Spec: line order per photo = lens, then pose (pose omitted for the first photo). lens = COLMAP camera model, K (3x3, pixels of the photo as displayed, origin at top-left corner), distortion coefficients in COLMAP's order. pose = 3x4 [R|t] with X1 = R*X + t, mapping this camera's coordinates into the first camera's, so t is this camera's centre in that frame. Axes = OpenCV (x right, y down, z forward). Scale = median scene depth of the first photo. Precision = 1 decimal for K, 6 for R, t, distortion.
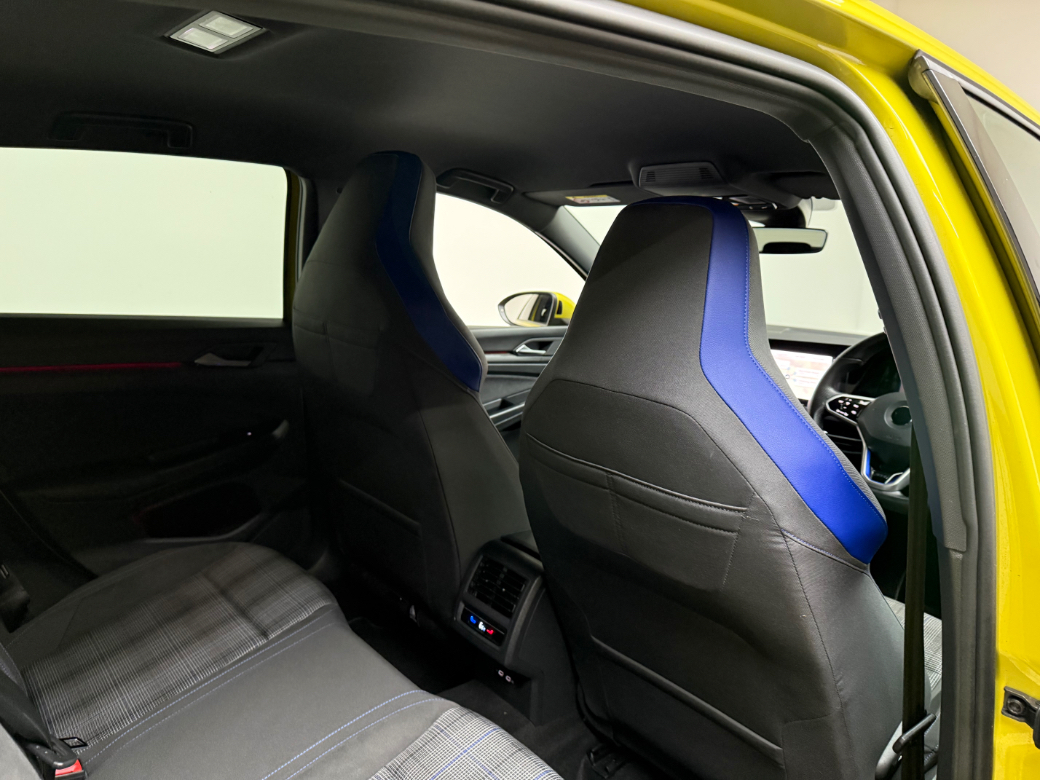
lens RADIAL K [[717.5, 0, 518.9], [0, 717.5, 420.5], [0, 0, 1]] dist [0.006094, 0.001360]
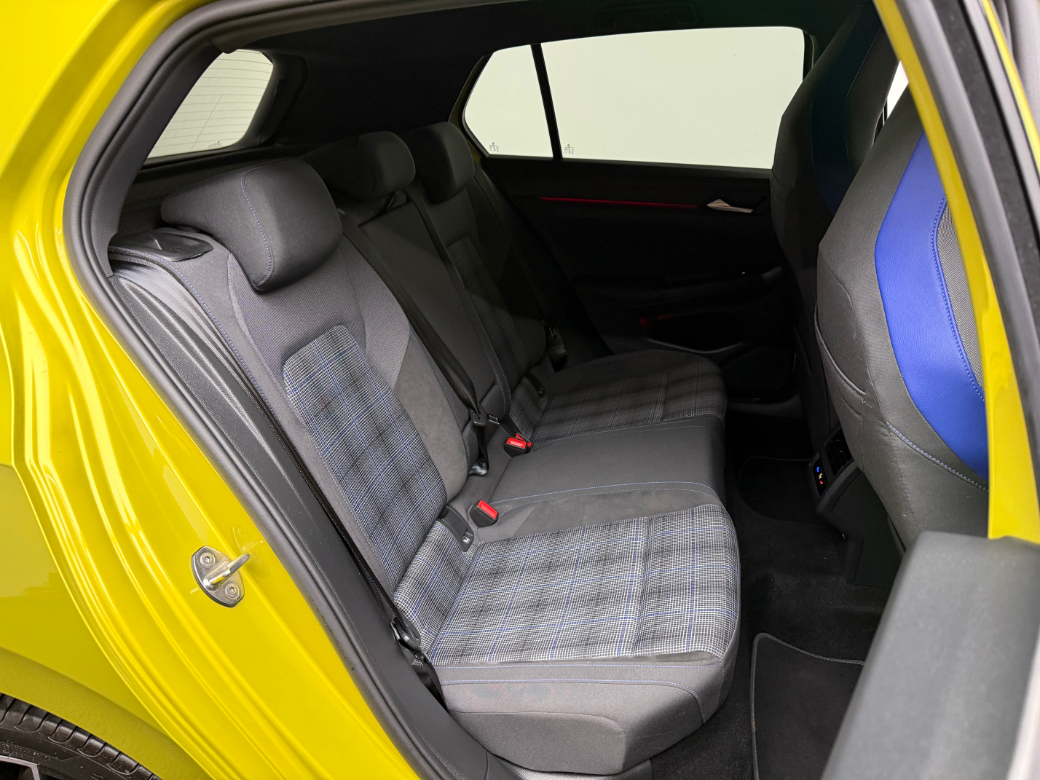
lens RADIAL K [[717.5, 0, 518.9], [0, 717.5, 420.5], [0, 0, 1]] dist [0.006094, 0.001360]
pose [[0.579881, 0.305947, -0.755073, 0.423241], [-0.139030, 0.950376, 0.278309, -0.030978], [0.802751, -0.056408, 0.593640, -0.012123]]
